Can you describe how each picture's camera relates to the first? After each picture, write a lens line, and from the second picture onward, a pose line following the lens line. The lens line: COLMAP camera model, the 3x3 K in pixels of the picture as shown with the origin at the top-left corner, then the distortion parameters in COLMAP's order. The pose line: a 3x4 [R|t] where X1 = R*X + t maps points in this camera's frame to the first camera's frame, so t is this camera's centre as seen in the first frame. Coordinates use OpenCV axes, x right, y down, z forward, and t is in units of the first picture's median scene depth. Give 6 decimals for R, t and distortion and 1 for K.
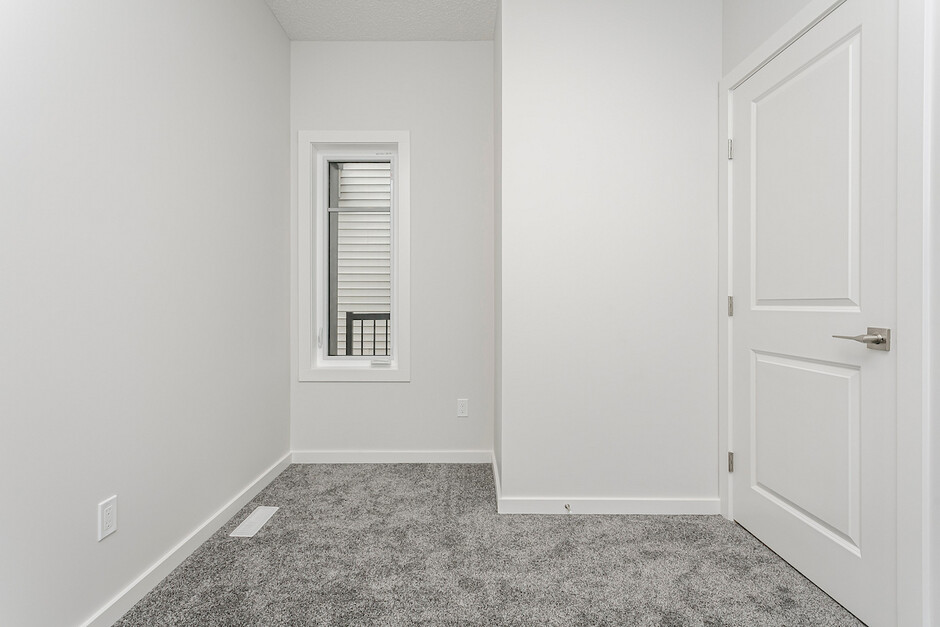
lens RADIAL K [[445.2, 0, 471.1], [0, 445.2, 307.5], [0, 0, 1]] dist [0.003371, 0.001529]
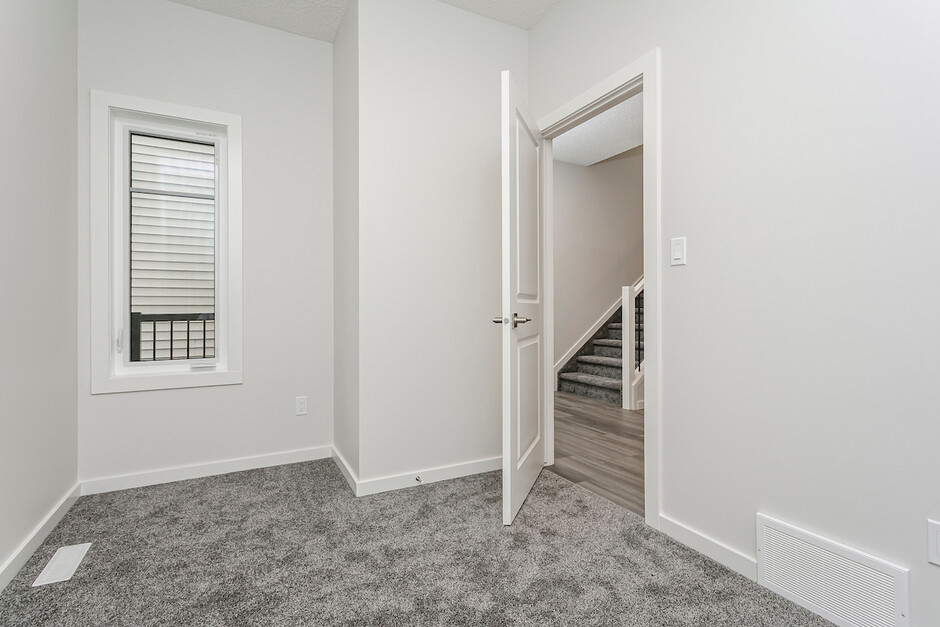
lens RADIAL K [[445.2, 0, 462.3], [0, 445.2, 311.4], [0, 0, 1]] dist [0.003371, 0.001529]
pose [[0.887591, -0.005055, 0.460605, -0.200688], [0.006932, 0.999973, -0.002383, 0.025208], [-0.460580, 0.005308, 0.887602, -0.057238]]
